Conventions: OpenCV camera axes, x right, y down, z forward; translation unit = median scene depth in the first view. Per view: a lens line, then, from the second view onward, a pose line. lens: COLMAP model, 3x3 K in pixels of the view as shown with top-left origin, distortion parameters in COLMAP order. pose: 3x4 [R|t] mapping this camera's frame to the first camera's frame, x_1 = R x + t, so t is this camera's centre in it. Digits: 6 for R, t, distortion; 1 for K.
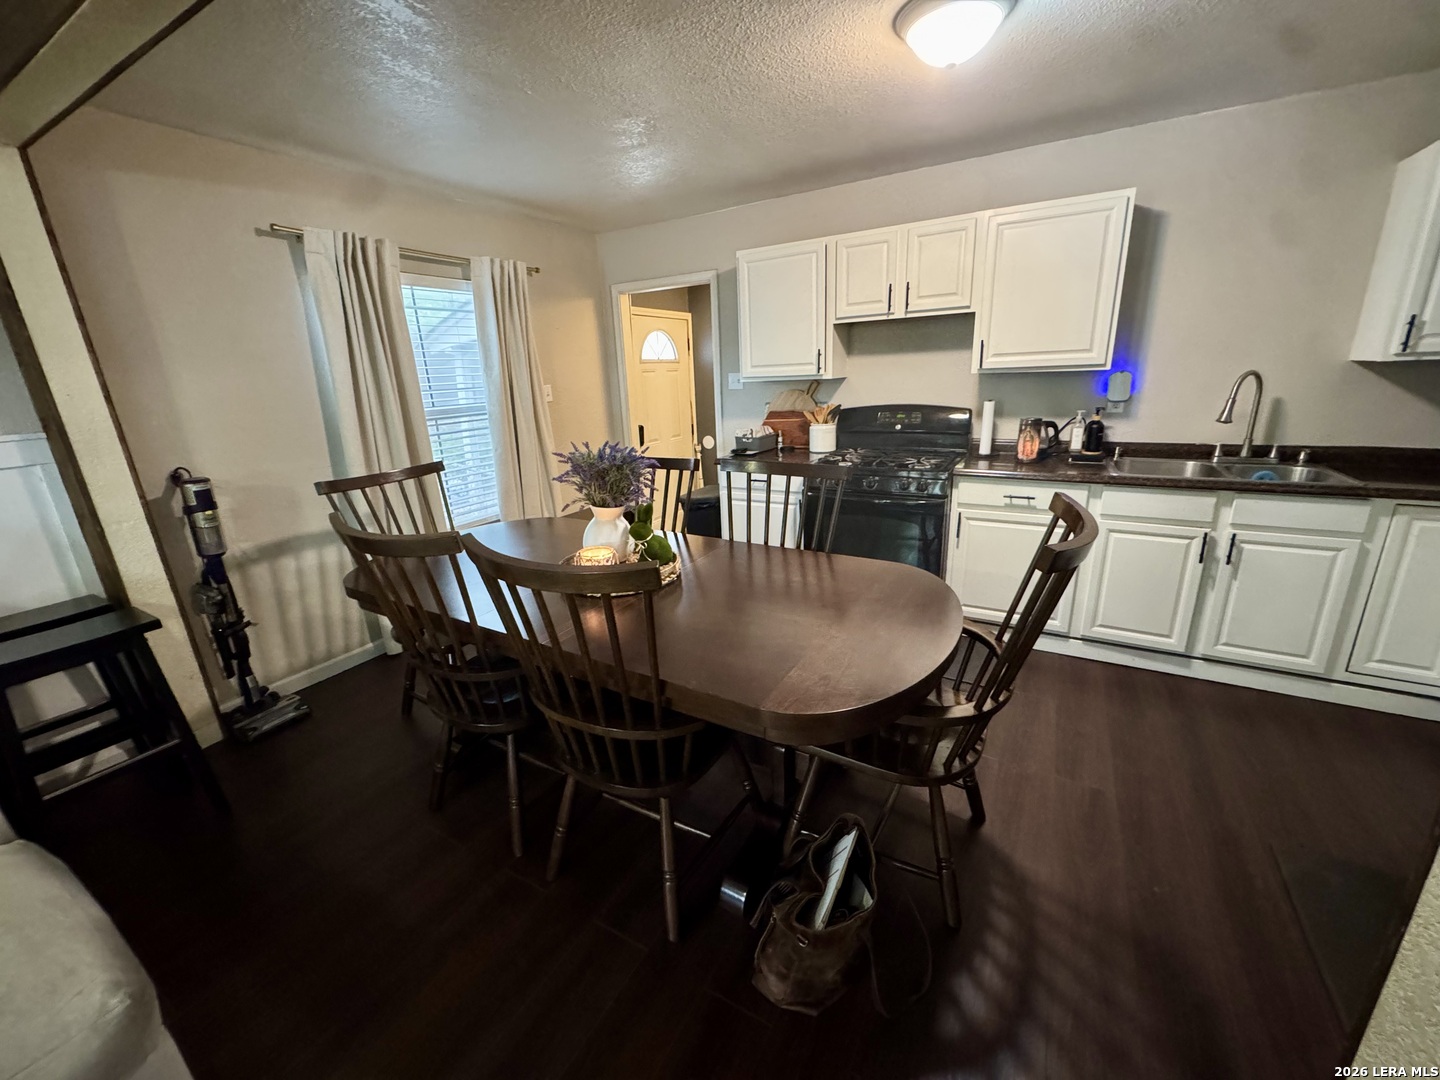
lens RADIAL K [[572.4, 0, 720.0], [0, 572.4, 540.0], [0, 0, 1]] dist [-0.000757, 0.000029]
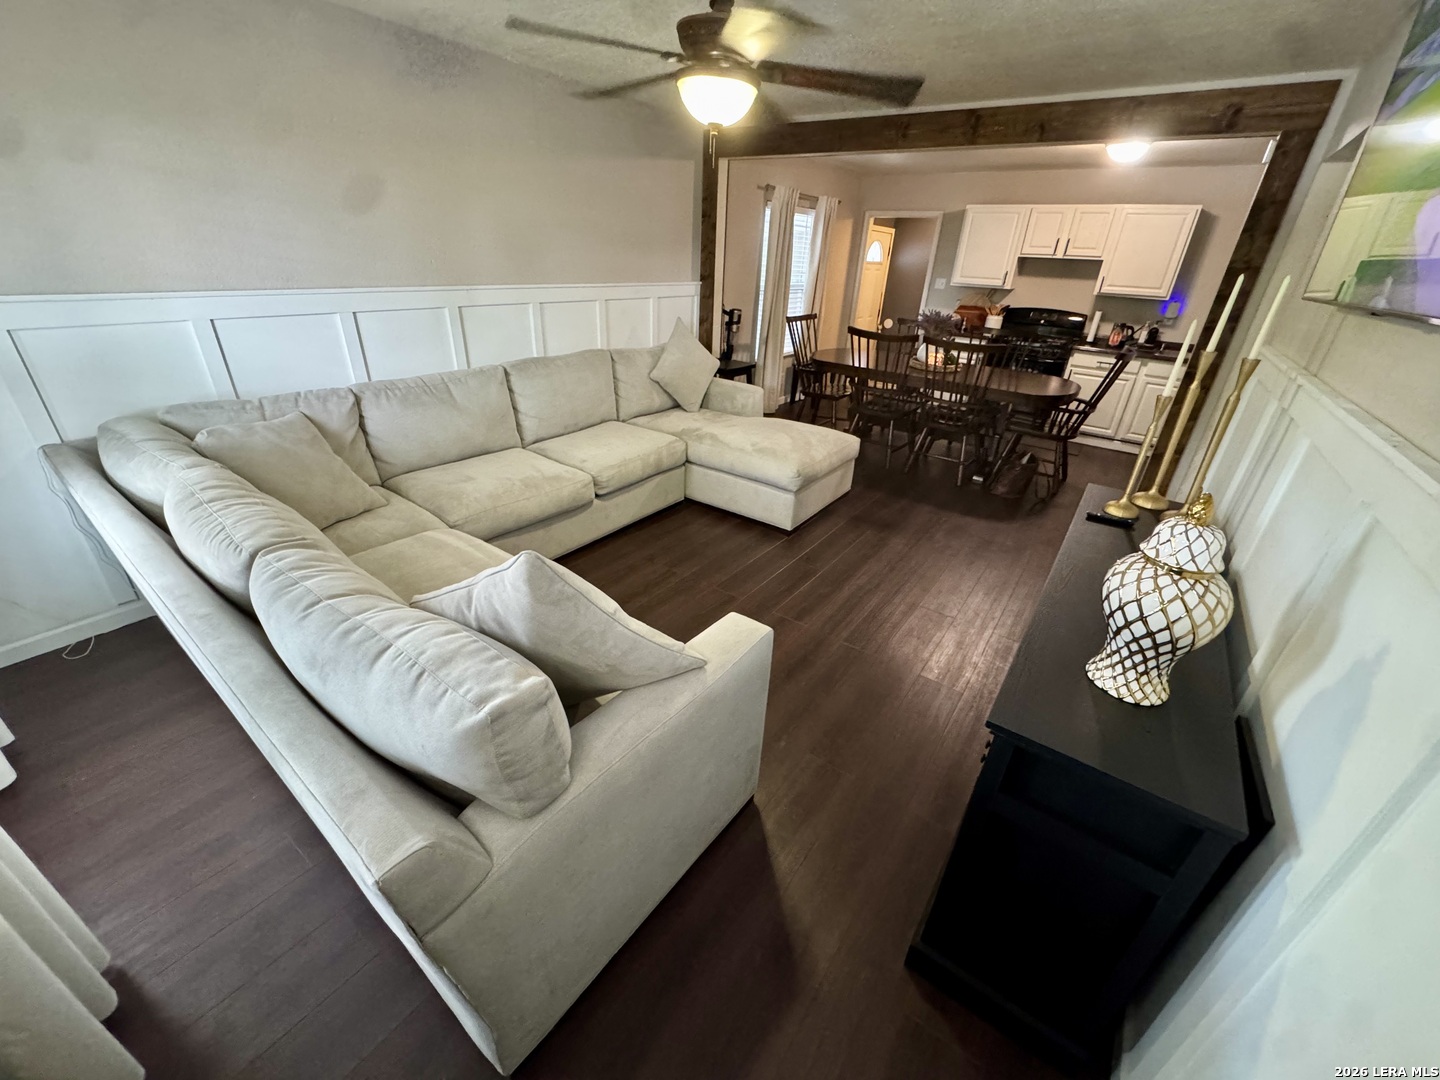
lens RADIAL K [[570.2, 0, 720.0], [0, 570.2, 540.0], [0, 0, 1]] dist [-0.000670, 0.000030]
pose [[0.991225, 0.123470, -0.047198, -0.557642], [-0.113281, 0.977482, 0.178035, 0.286461], [0.068117, -0.171126, 0.982892, -1.004561]]
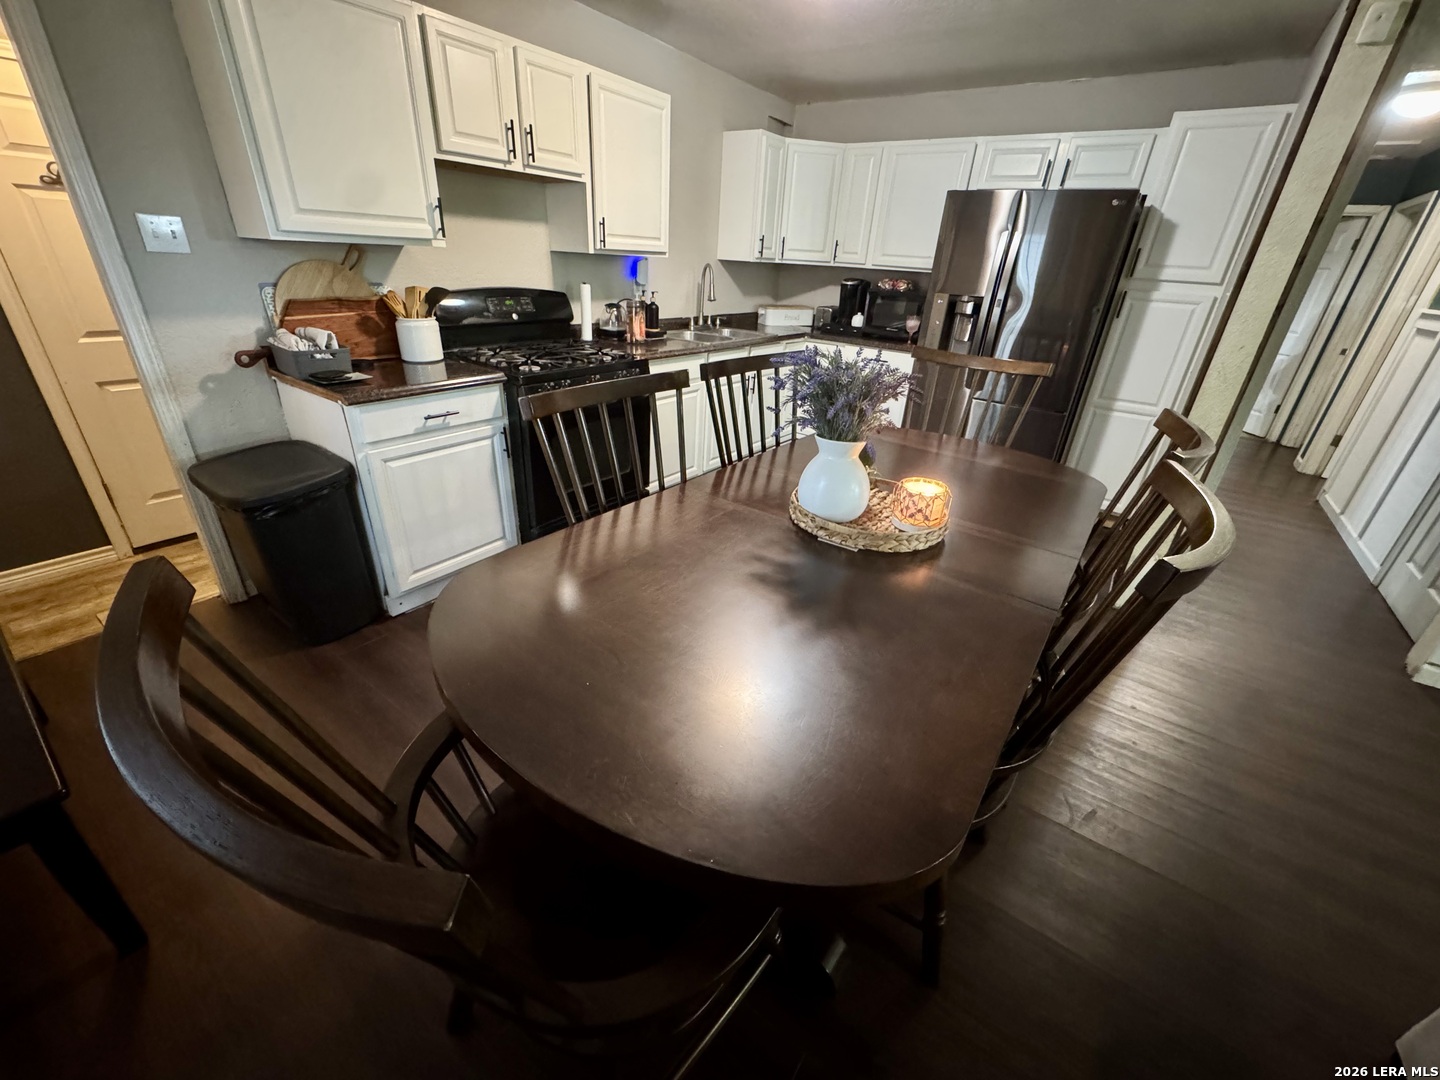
lens RADIAL K [[570.3, 0, 722.9], [0, 570.3, 524.3], [0, 0, 1]] dist [-0.000467, -0.000036]
pose [[0.097423, -0.384542, 0.917952, -0.564180], [0.224209, 0.907110, 0.356205, -0.165337], [-0.969659, 0.171111, 0.174591, 0.676380]]
